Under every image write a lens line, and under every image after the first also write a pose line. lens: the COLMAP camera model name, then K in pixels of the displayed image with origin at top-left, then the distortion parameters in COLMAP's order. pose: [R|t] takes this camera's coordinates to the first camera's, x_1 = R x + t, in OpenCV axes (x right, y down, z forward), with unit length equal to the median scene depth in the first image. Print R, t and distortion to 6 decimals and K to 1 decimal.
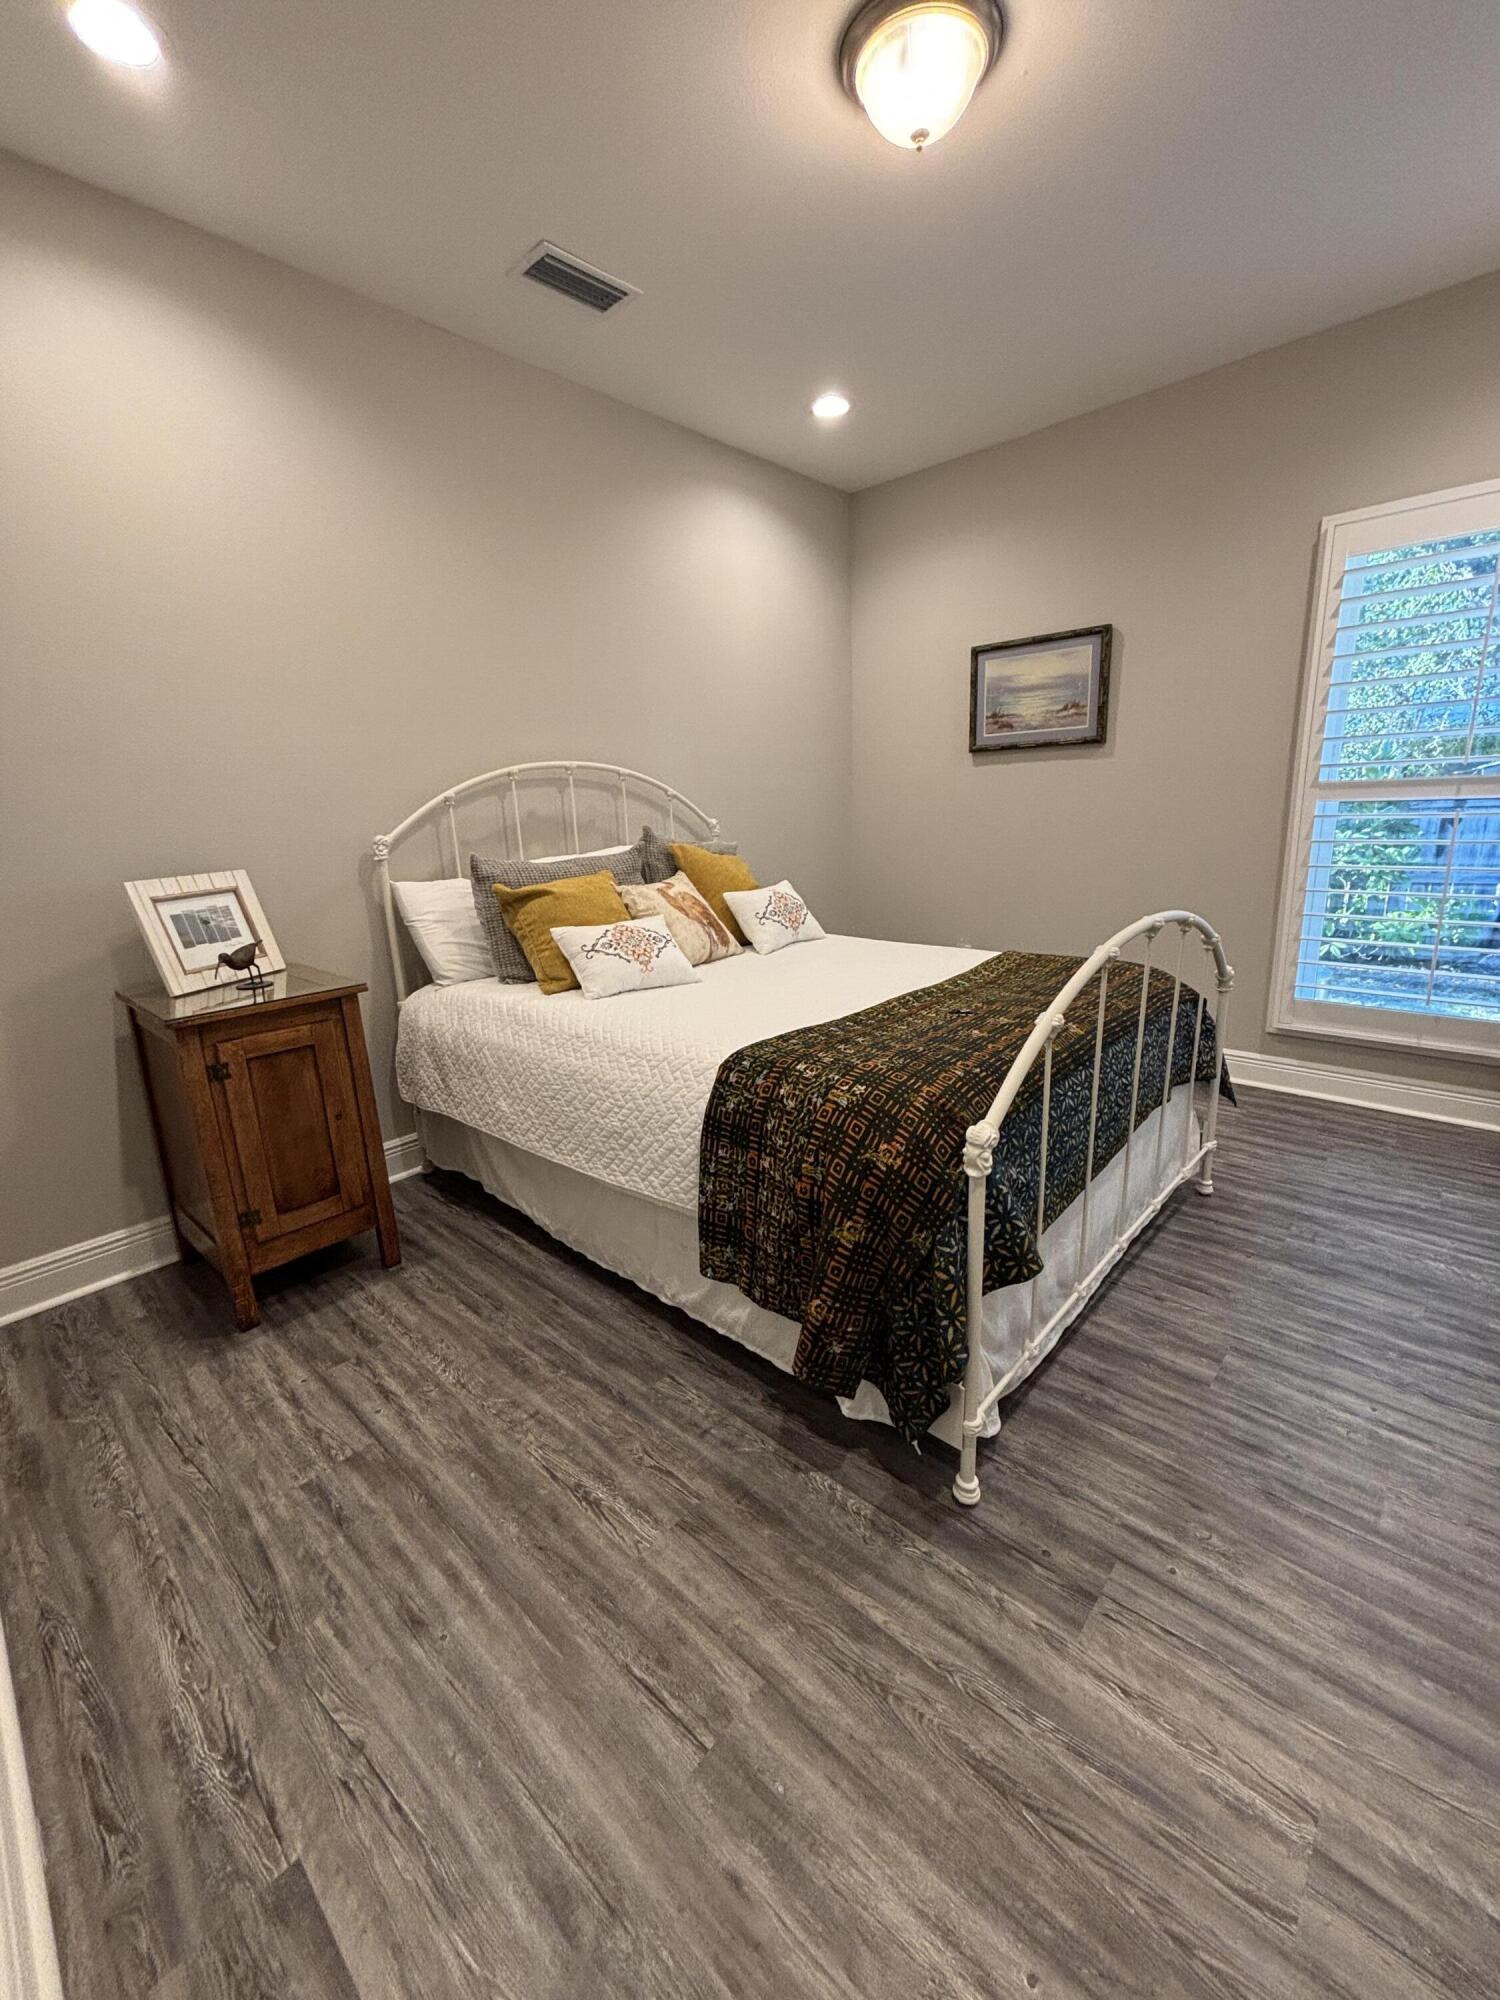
lens RADIAL K [[811.8, 0, 746.6], [0, 811.8, 991.8], [0, 0, 1]] dist [0.002602, -0.000254]
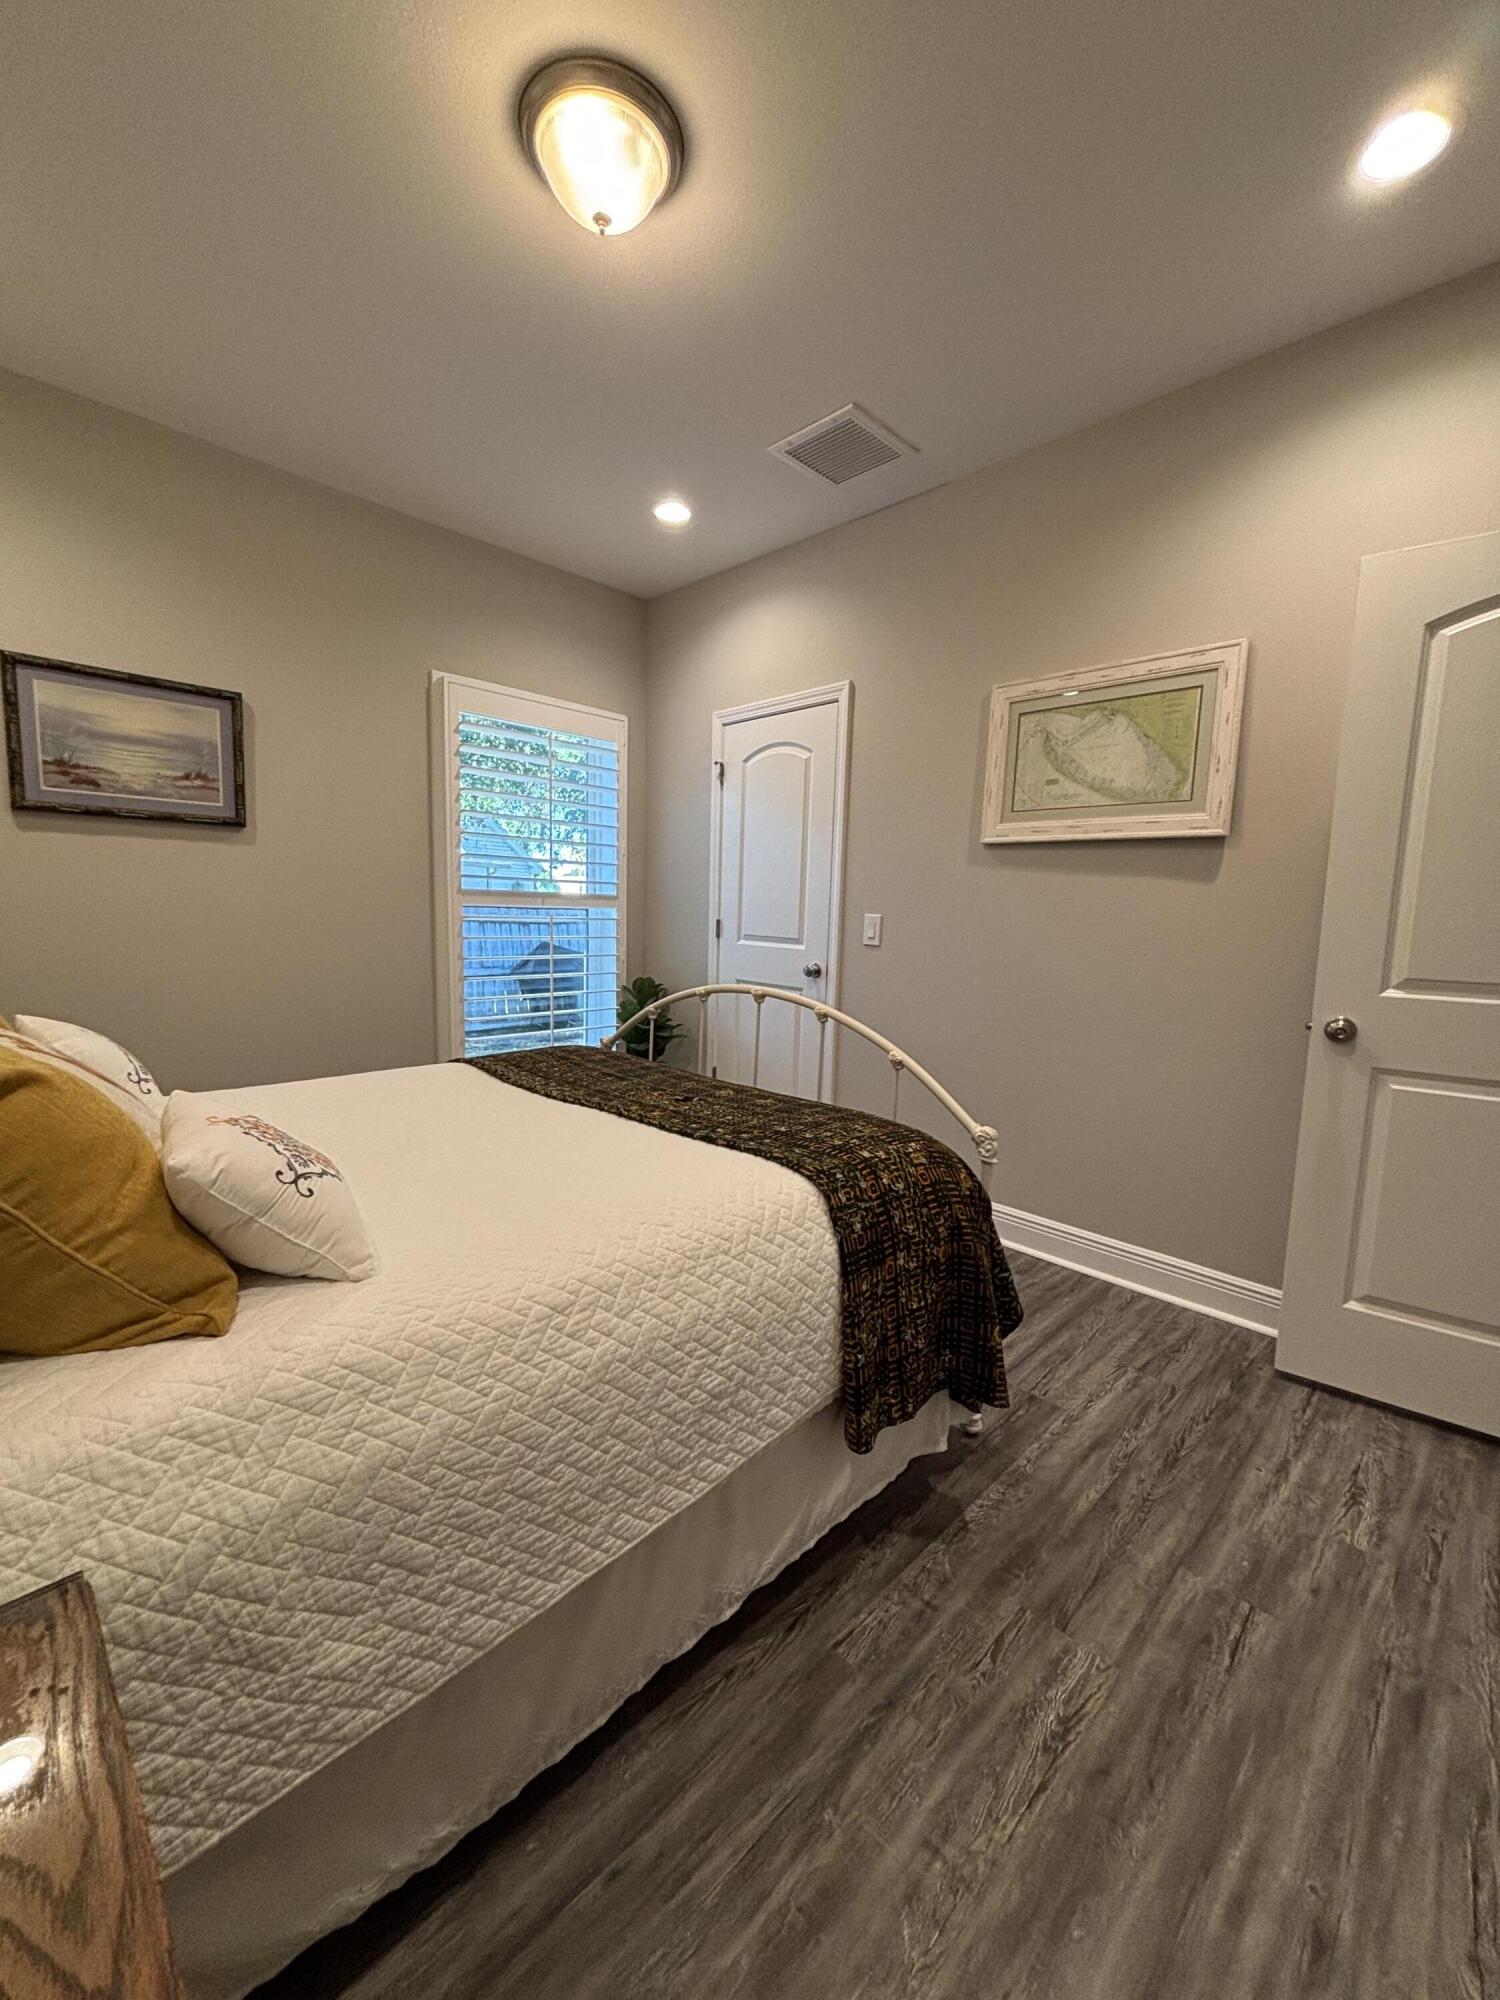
lens RADIAL K [[799.1, 0, 749.3], [0, 799.1, 1004.6], [0, 0, 1]] dist [-0.011328, 0.000629]
pose [[0.034511, -0.084101, 0.995859, -0.835564], [0.201980, 0.976478, 0.075465, -0.173221], [-0.978781, 0.198539, 0.050686, 1.023149]]
